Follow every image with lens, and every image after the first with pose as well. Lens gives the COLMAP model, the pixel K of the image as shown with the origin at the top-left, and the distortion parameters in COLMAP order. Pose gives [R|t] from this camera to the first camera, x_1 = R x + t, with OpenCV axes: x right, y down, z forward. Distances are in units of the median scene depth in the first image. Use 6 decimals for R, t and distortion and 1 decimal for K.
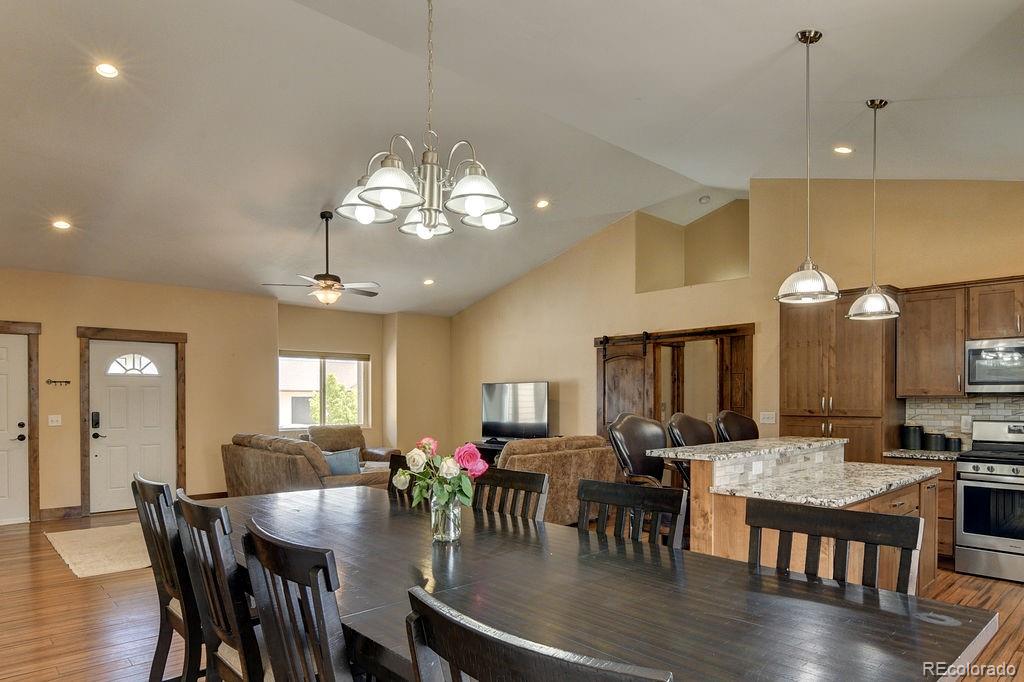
lens RADIAL K [[618.8, 0, 531.2], [0, 618.8, 406.0], [0, 0, 1]] dist [-0.034058, -0.001444]
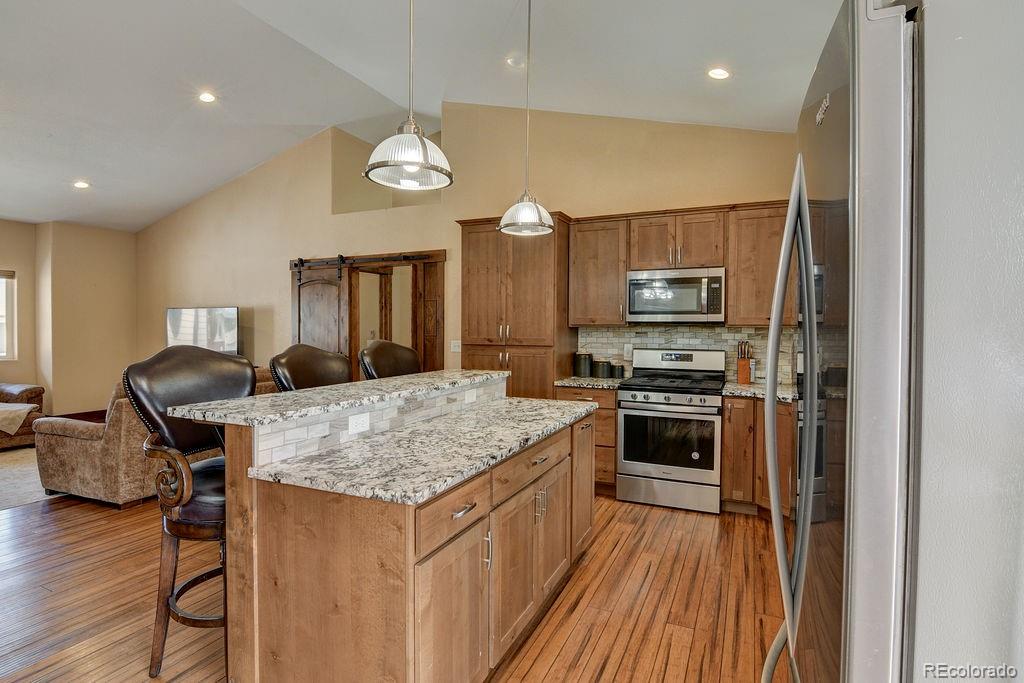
lens RADIAL K [[511.3, 0, 521.1], [0, 511.3, 341.1], [0, 0, 1]] dist [-0.005803, -0.010708]
pose [[0.924466, -0.005656, 0.381222, 0.159733], [-0.000396, 0.999875, 0.015796, -0.002000], [-0.381264, -0.014754, 0.924348, 0.195095]]
